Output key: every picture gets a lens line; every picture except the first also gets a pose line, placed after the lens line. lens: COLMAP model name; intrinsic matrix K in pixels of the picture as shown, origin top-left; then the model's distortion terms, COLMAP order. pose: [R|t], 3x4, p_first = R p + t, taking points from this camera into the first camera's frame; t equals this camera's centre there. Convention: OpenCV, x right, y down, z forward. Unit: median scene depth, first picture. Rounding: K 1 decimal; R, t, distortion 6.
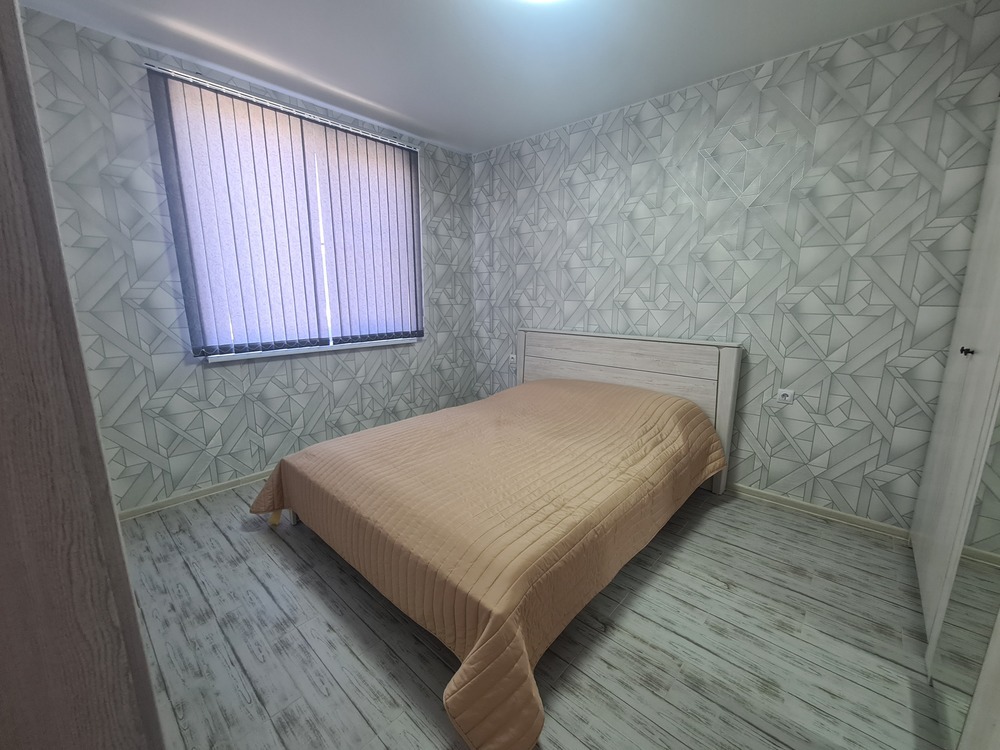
lens RADIAL K [[406.1, 0, 501.5], [0, 406.1, 375.4], [0, 0, 1]] dist [-0.003379, -0.000545]
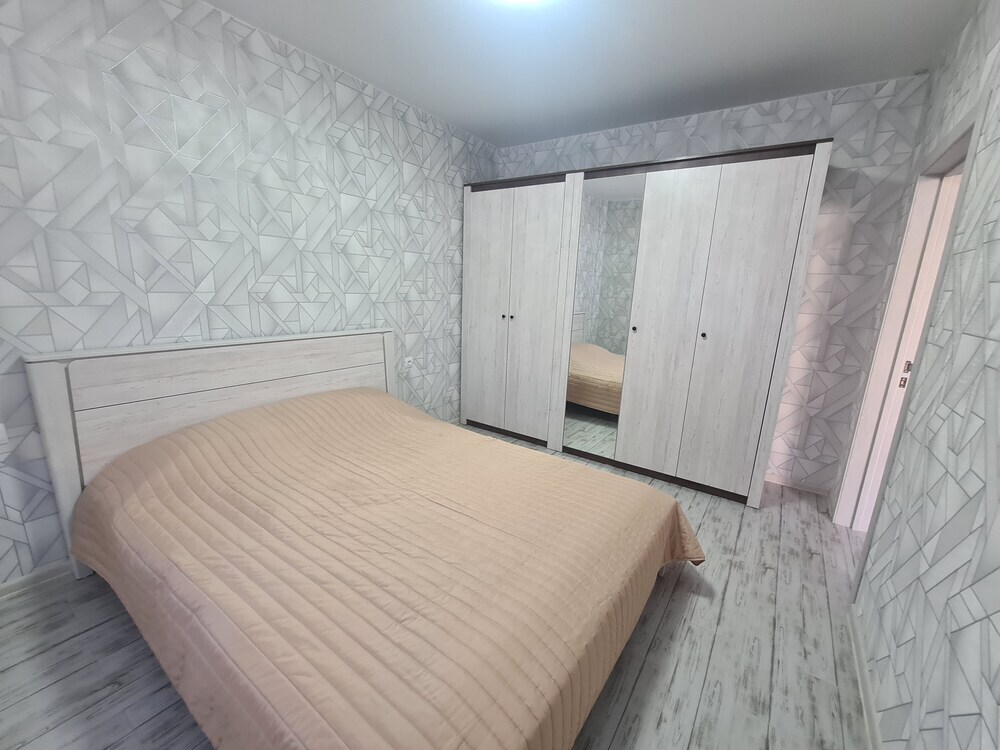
lens RADIAL K [[406.1, 0, 503.0], [0, 406.1, 377.2], [0, 0, 1]] dist [-0.003379, -0.000545]
pose [[-0.120541, -0.229773, 0.965751, -0.632269], [0.152414, 0.957026, 0.246721, -0.181544], [-0.980938, 0.176934, -0.080341, 0.782420]]
